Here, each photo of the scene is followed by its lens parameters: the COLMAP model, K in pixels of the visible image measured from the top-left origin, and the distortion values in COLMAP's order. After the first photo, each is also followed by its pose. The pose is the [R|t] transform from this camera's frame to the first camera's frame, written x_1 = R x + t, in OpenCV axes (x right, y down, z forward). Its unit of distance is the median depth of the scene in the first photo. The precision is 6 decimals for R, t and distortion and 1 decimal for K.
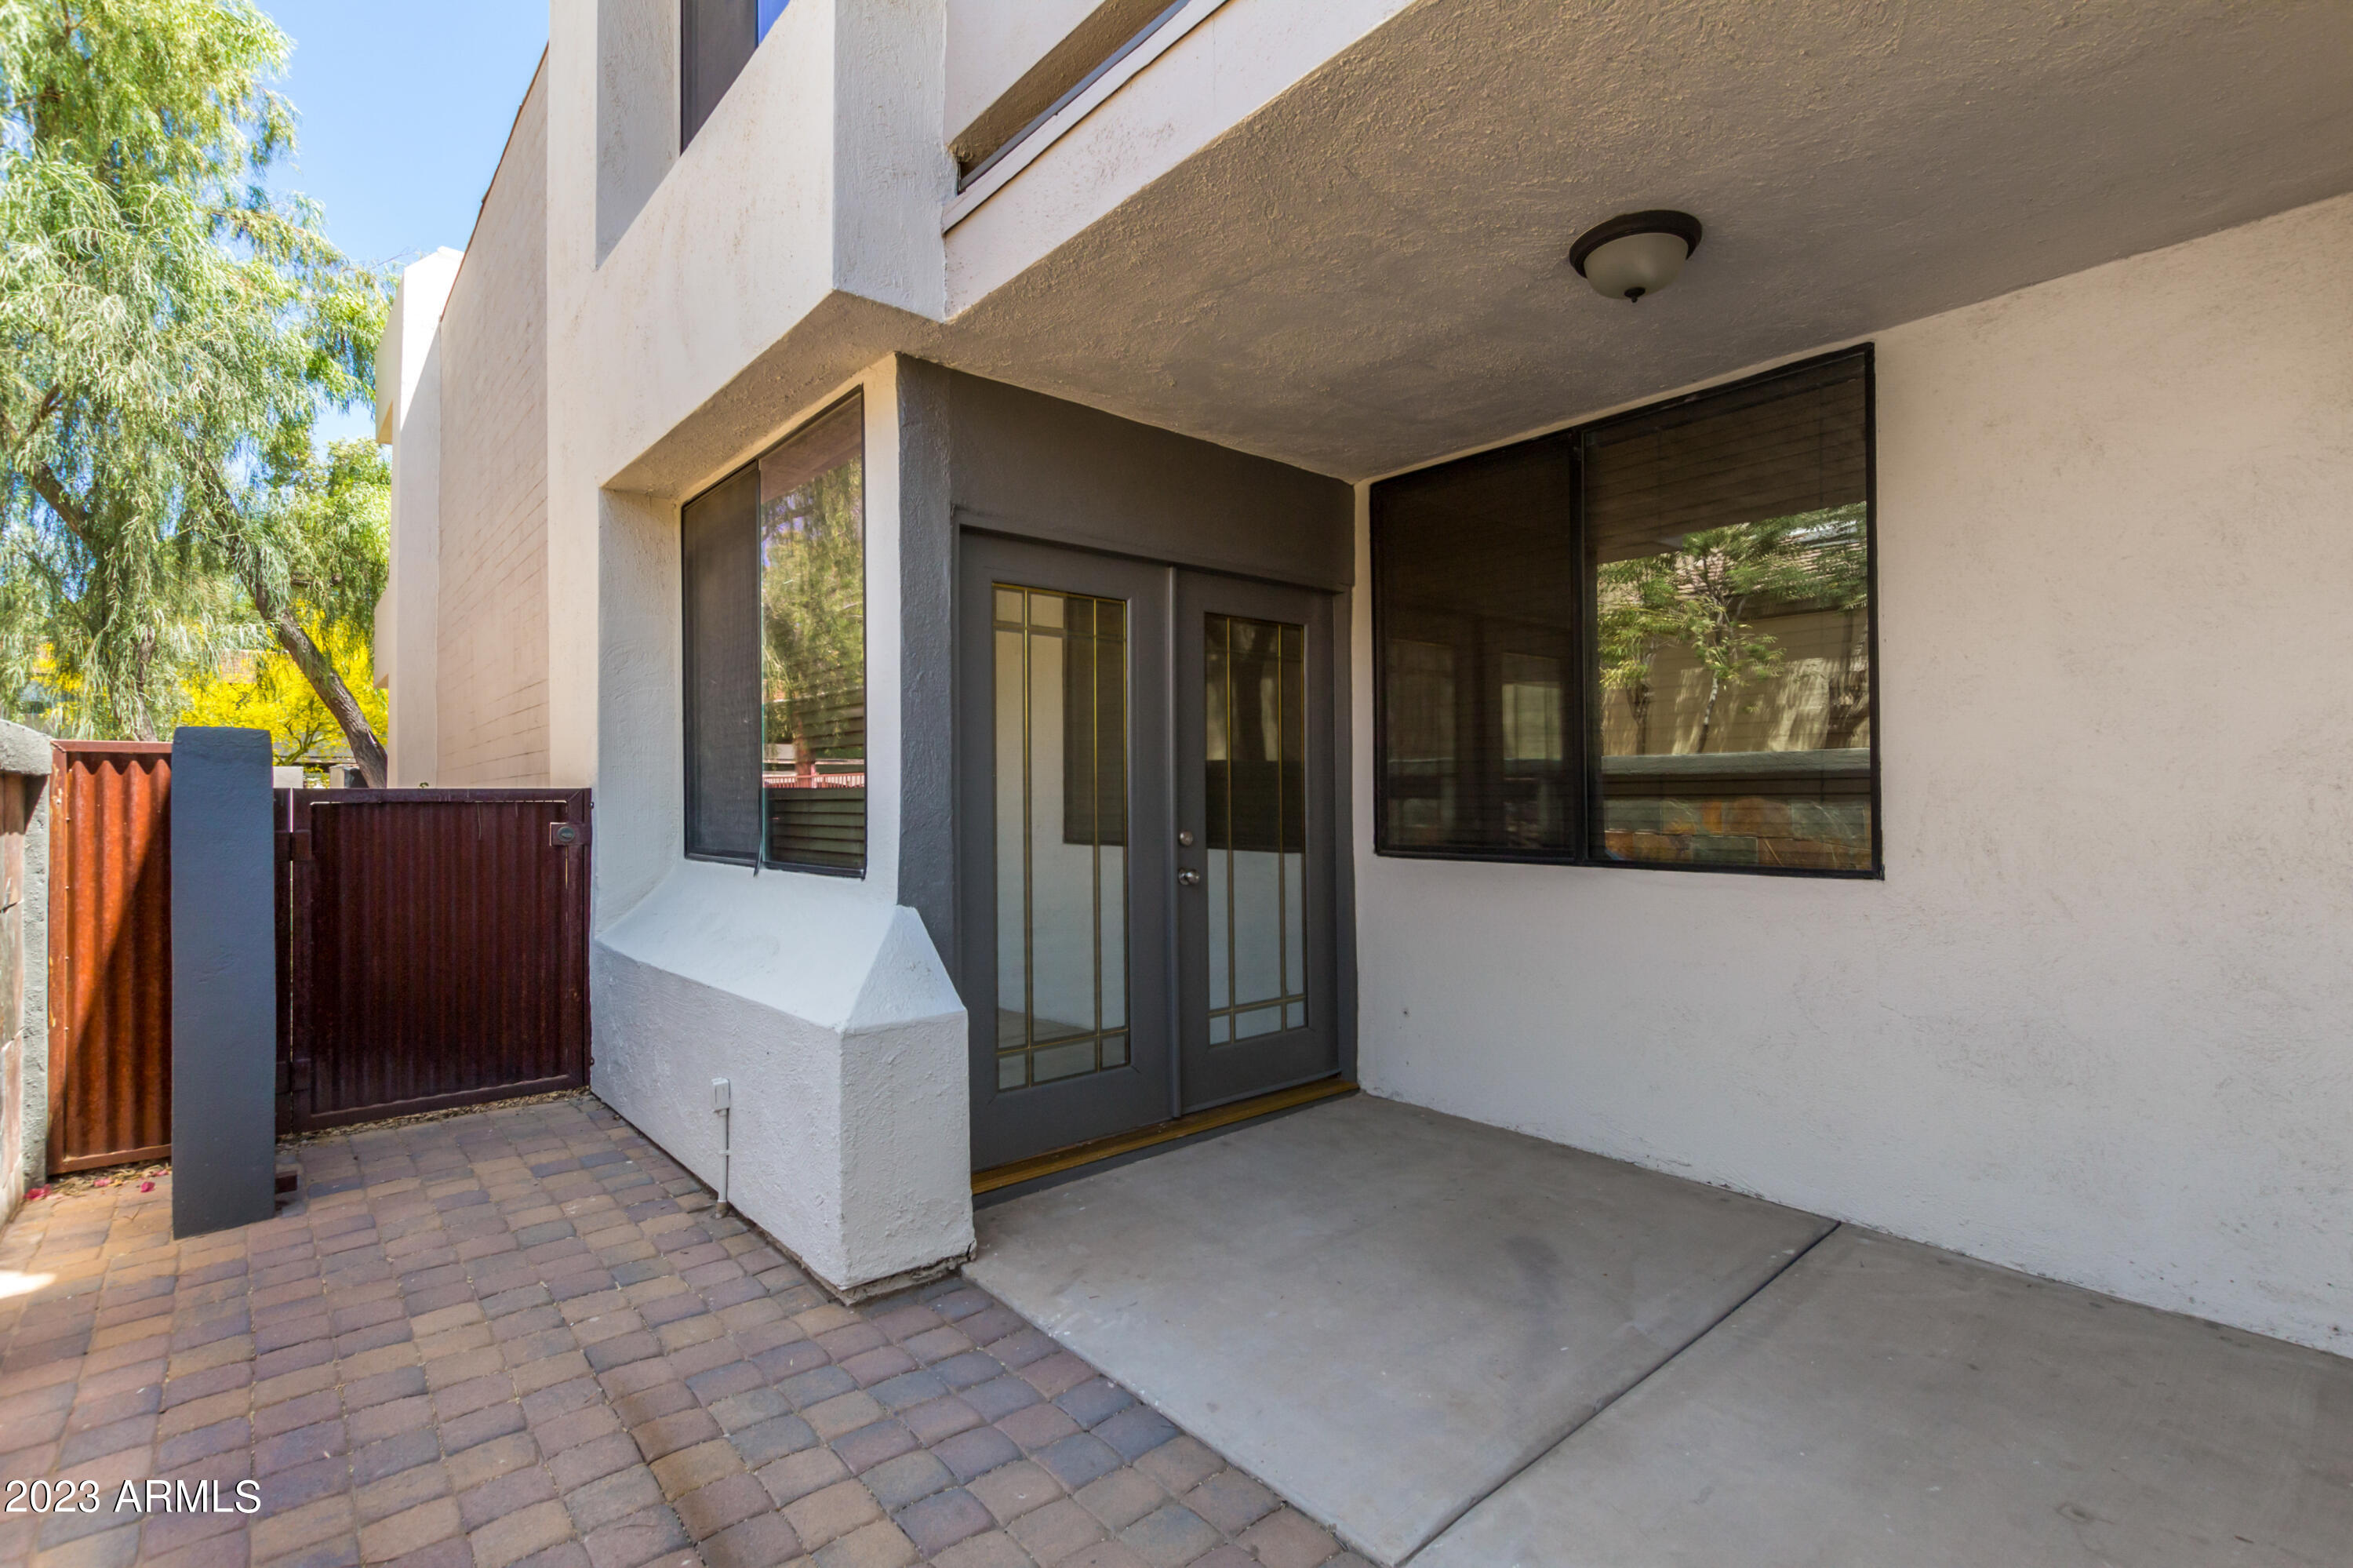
lens RADIAL K [[1084.7, 0, 1190.1], [0, 1084.7, 789.1], [0, 0, 1]] dist [0.009227, -0.002637]
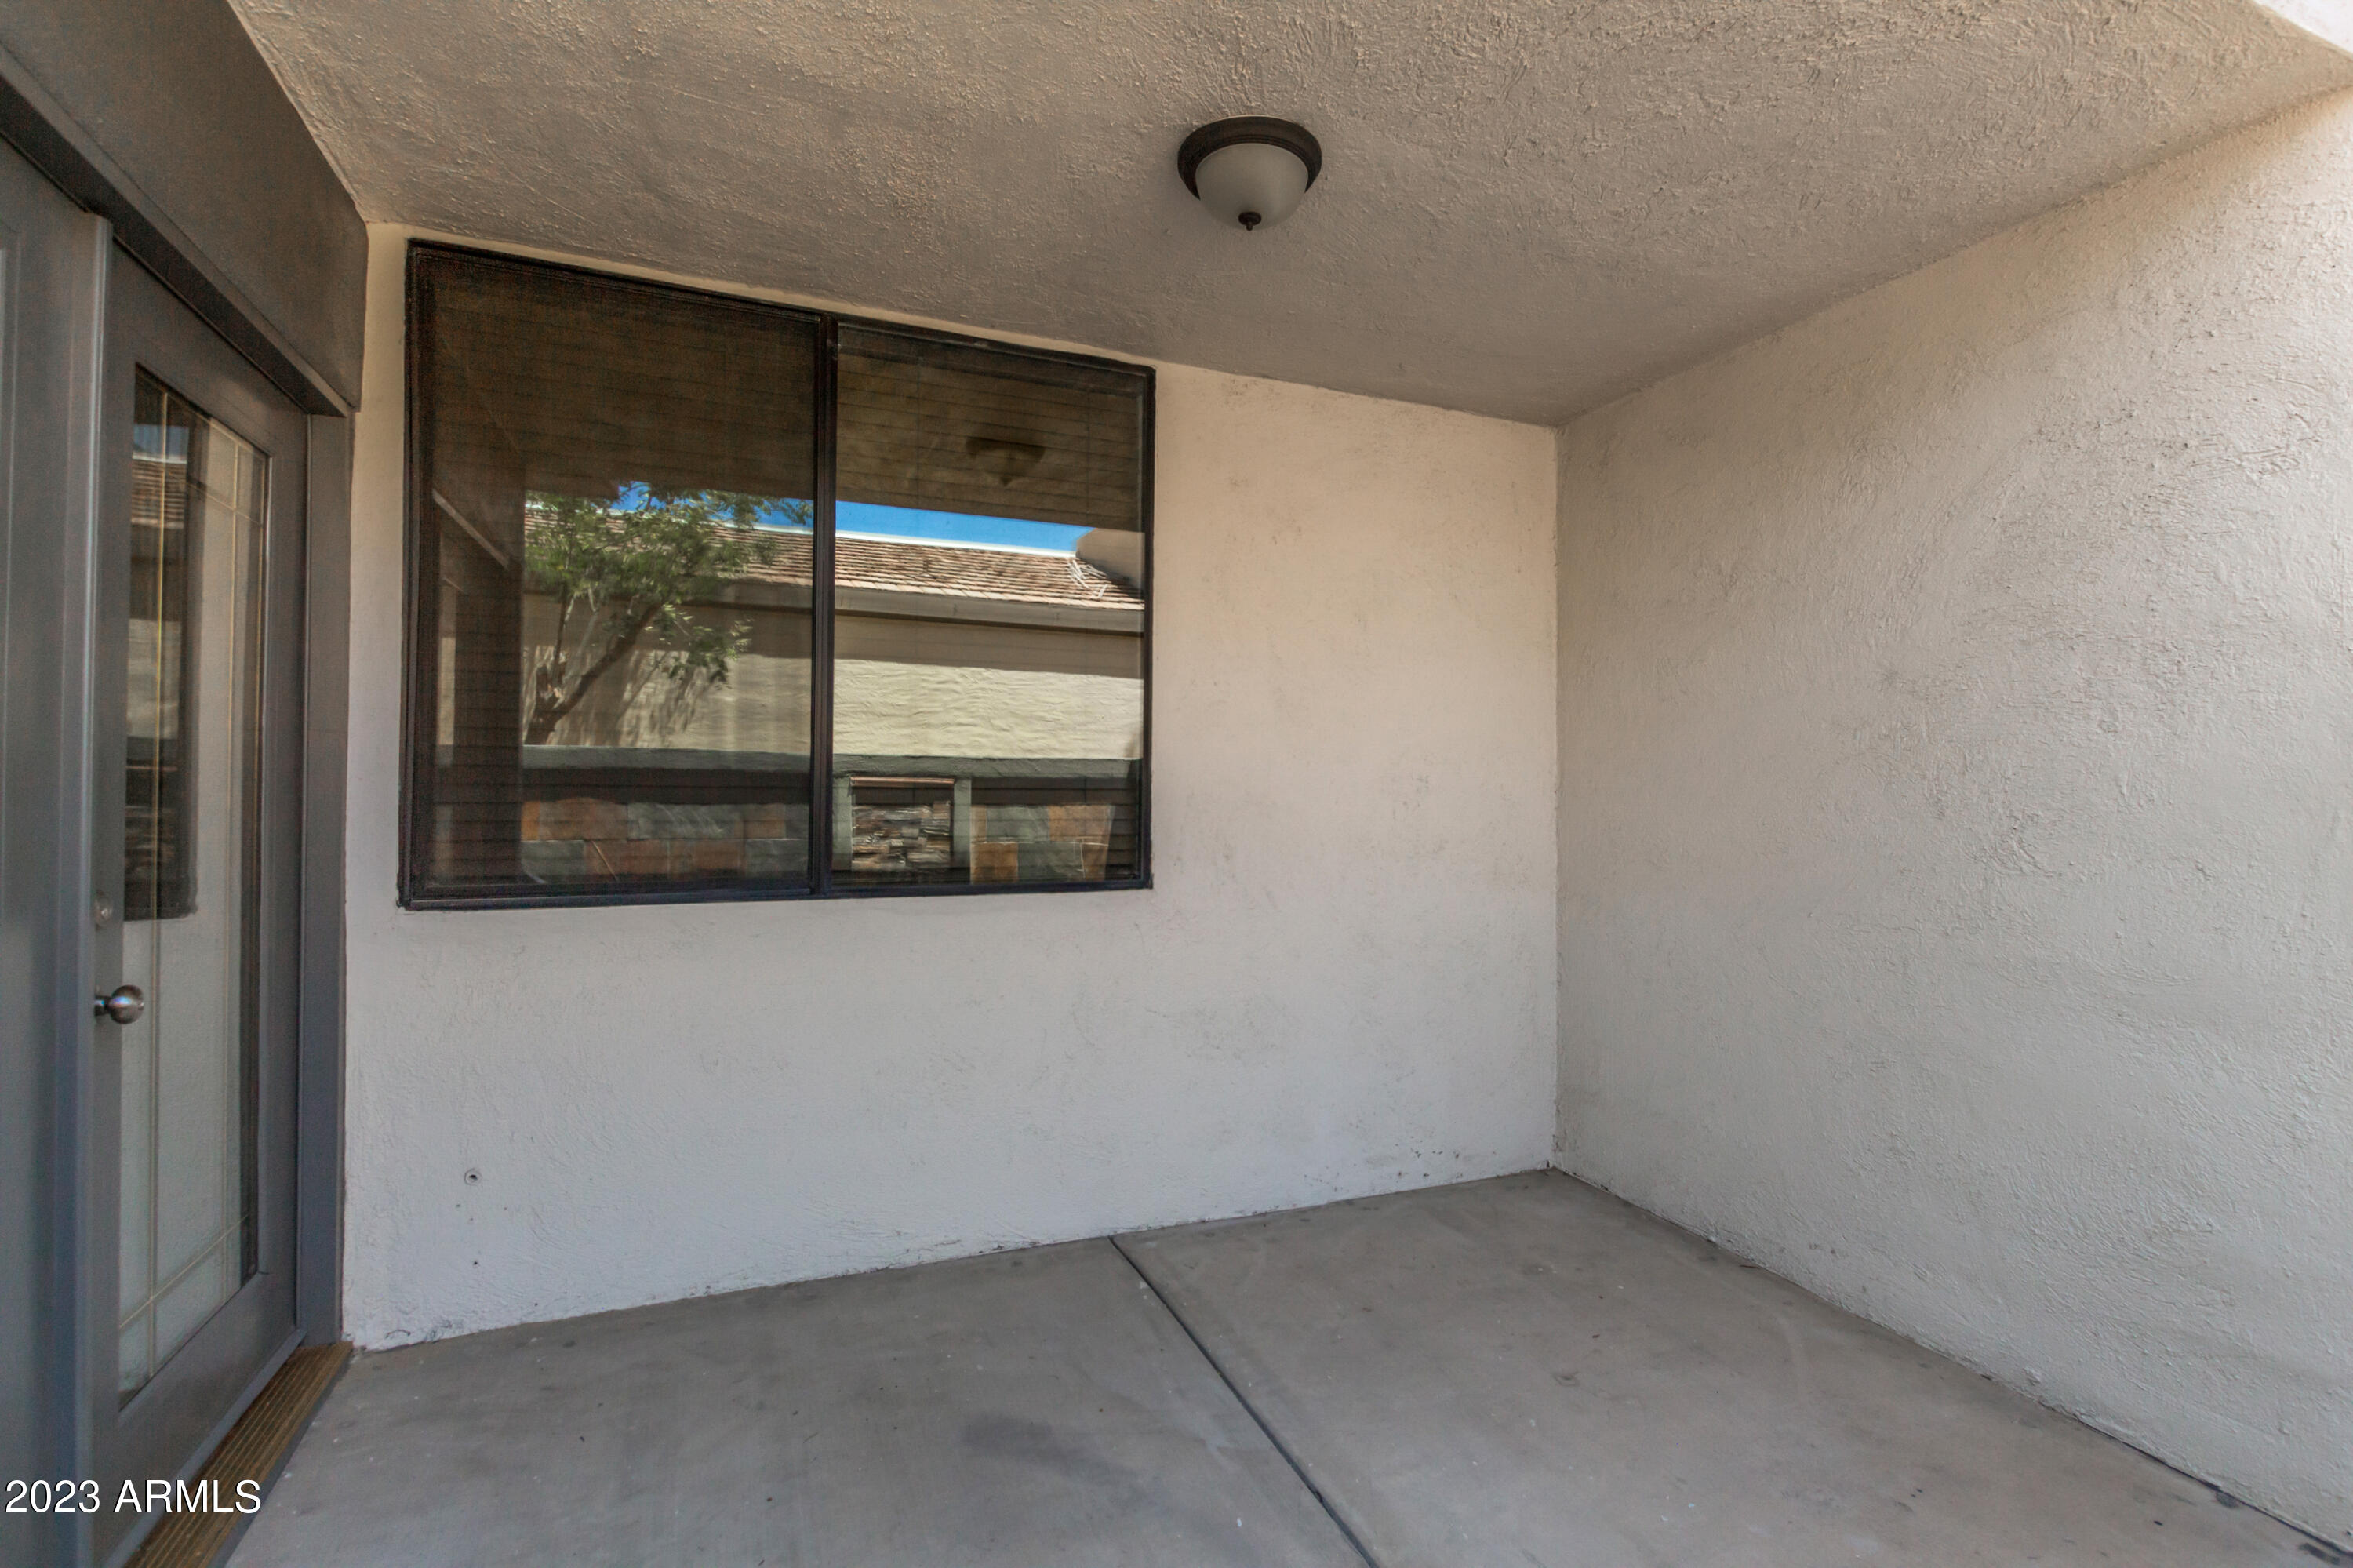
lens RADIAL K [[1084.7, 0, 1187.4], [0, 1084.7, 784.7], [0, 0, 1]] dist [0.009227, -0.002637]
pose [[0.308369, 0.016533, 0.951123, -0.339454], [-0.017240, 0.999782, -0.011789, -0.003964], [-0.951111, -0.012762, 0.308587, 0.650012]]
